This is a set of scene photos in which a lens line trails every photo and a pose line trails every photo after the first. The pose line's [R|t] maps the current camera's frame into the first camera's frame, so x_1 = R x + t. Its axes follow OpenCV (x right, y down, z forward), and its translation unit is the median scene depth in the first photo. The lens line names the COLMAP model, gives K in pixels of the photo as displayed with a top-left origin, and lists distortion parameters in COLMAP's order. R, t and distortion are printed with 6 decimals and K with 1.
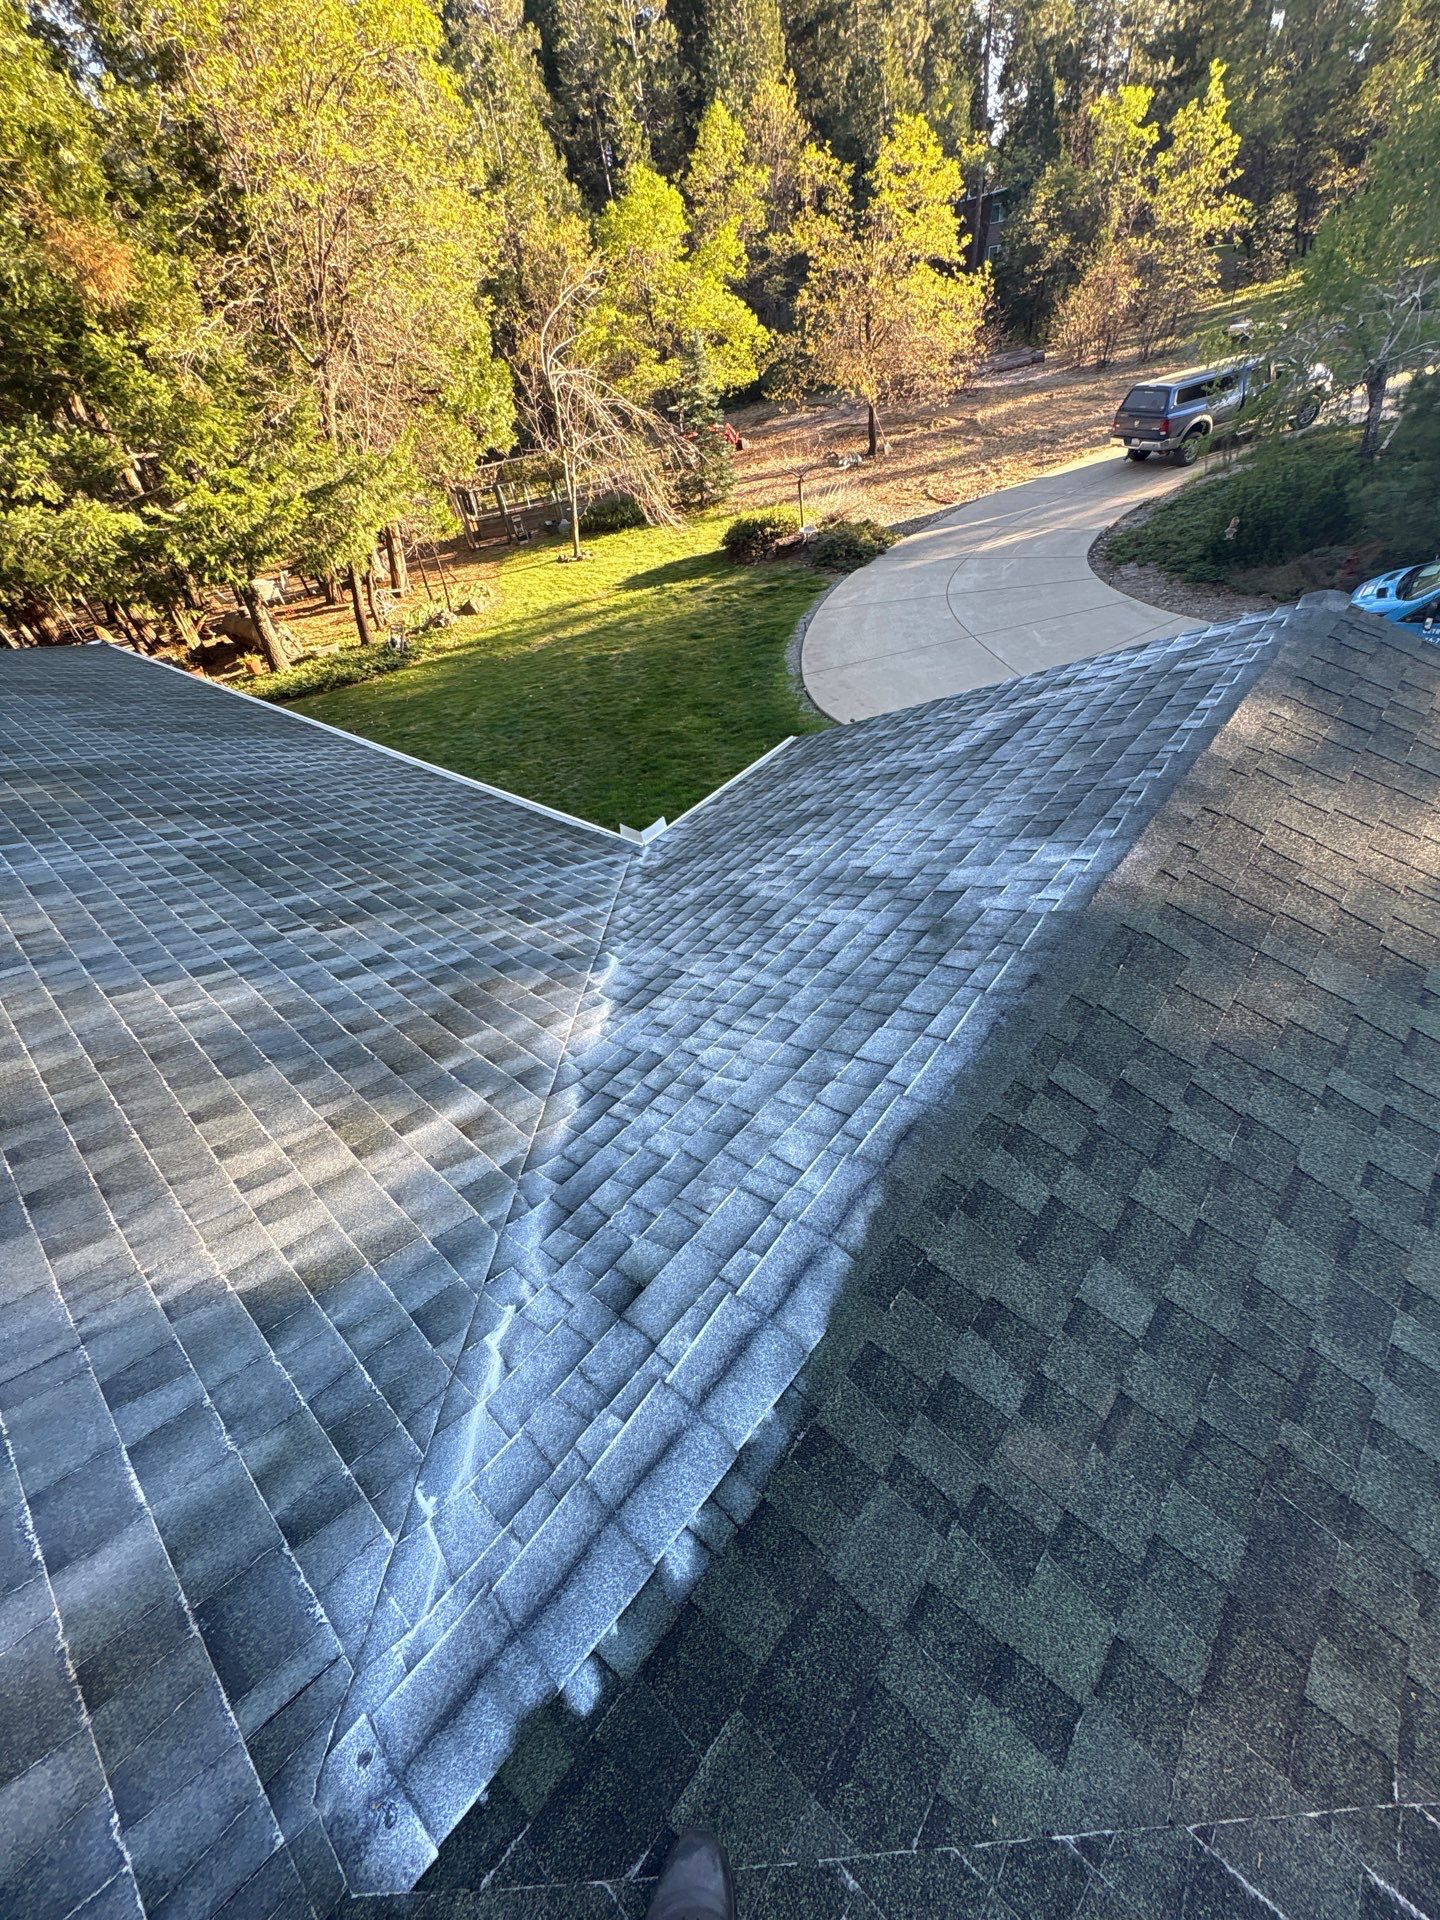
lens RADIAL K [[766.6, 0, 723.2], [0, 766.6, 959.6], [0, 0, 1]] dist [0.000637, -0.000165]
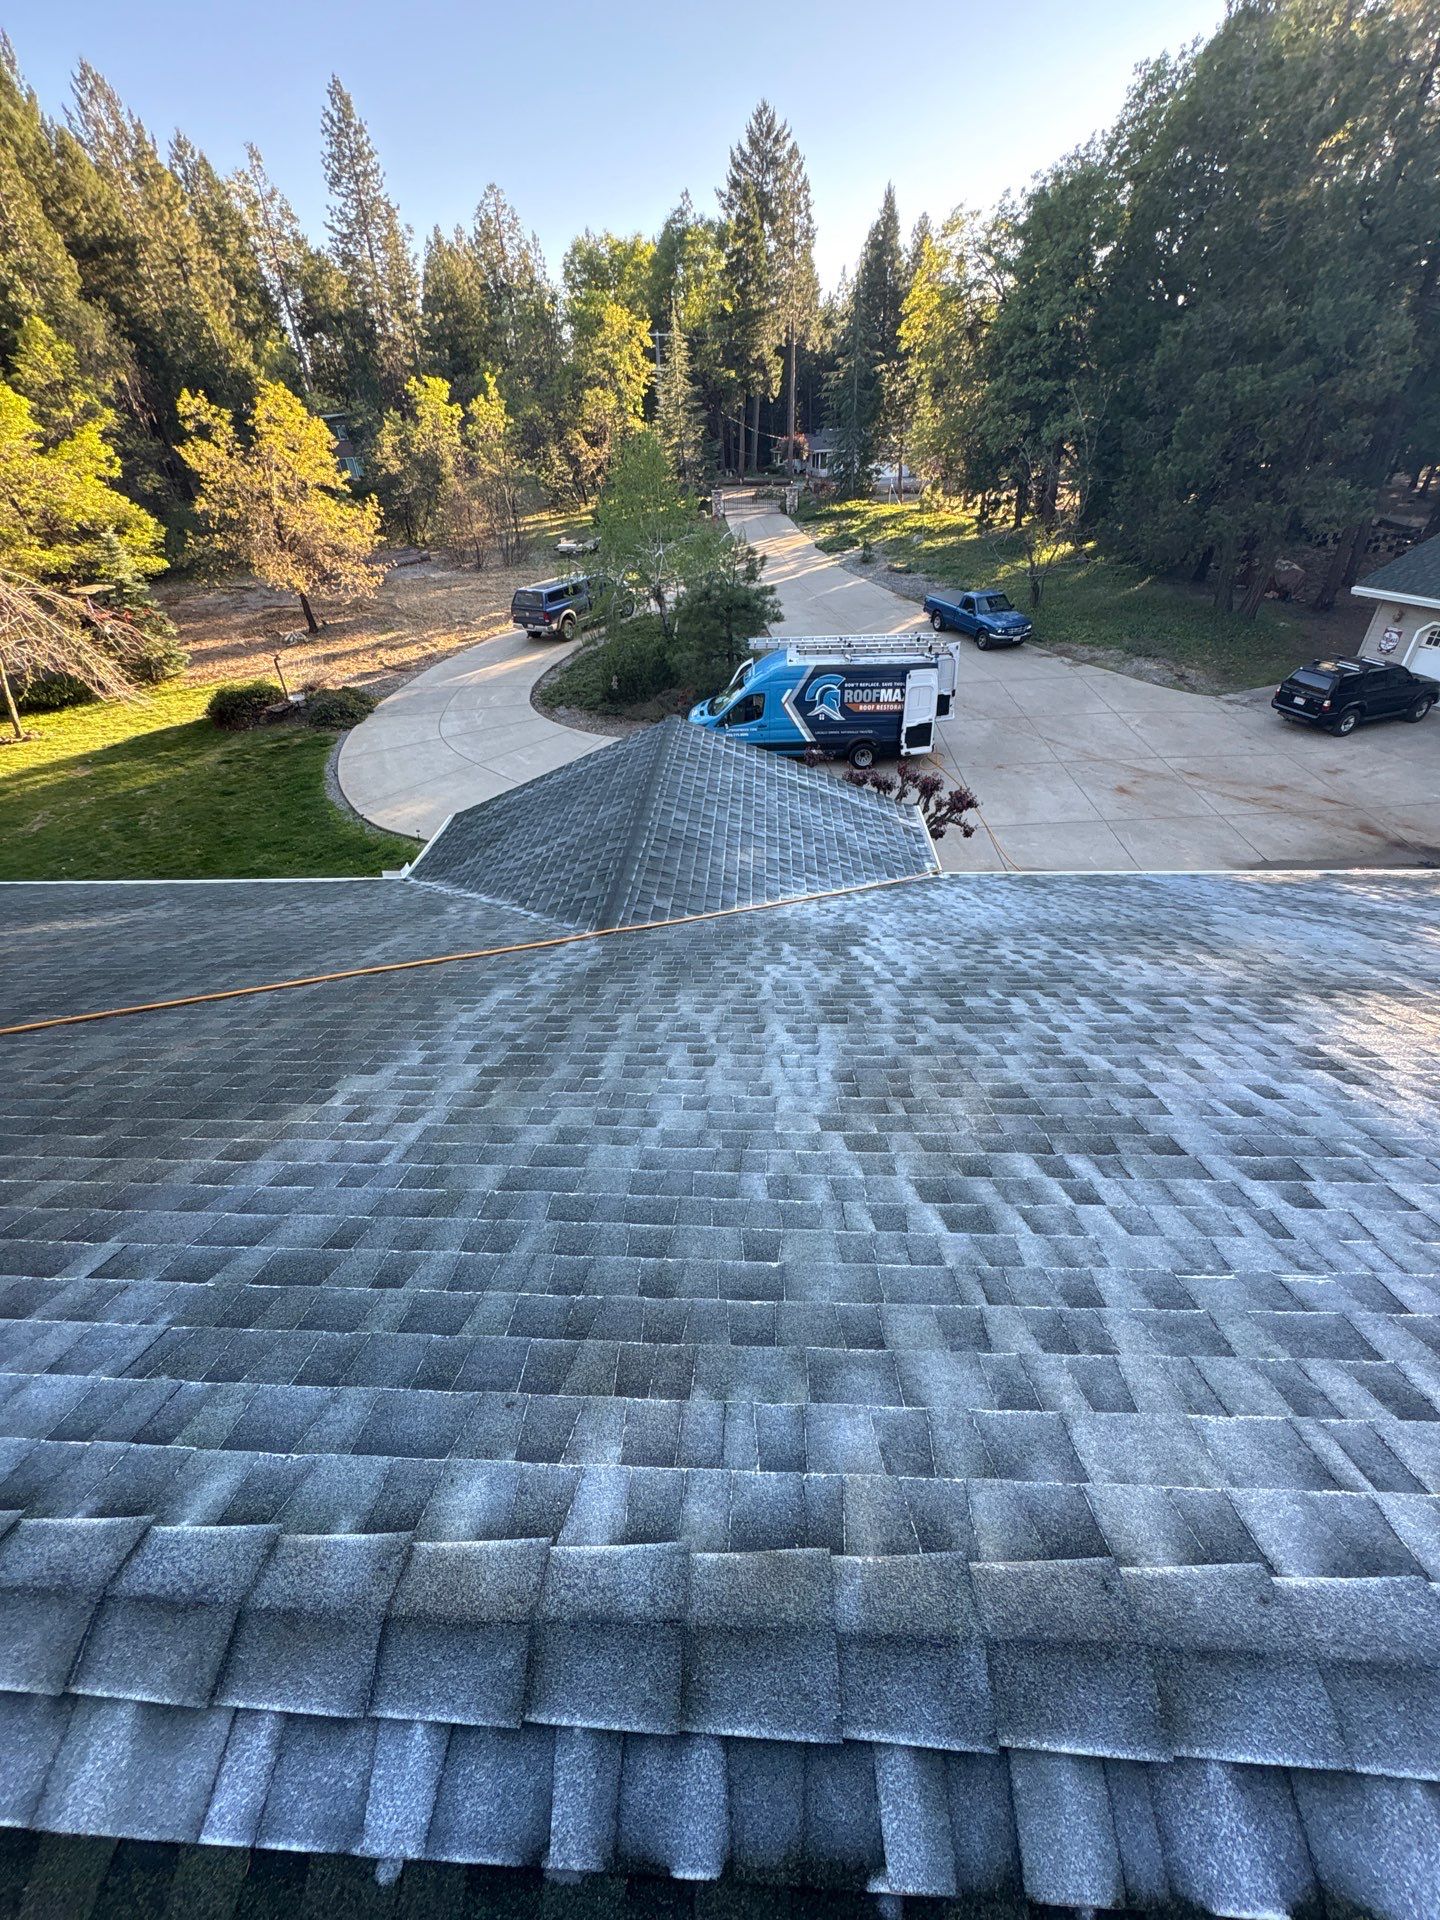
lens RADIAL K [[766.6, 0, 711.6], [0, 766.6, 958.6], [0, 0, 1]] dist [0.000637, -0.000165]
pose [[0.788488, -0.250497, 0.561727, -0.121570], [0.339024, 0.939042, -0.057127, 0.075719], [-0.513175, 0.235483, 0.825348, -0.158182]]
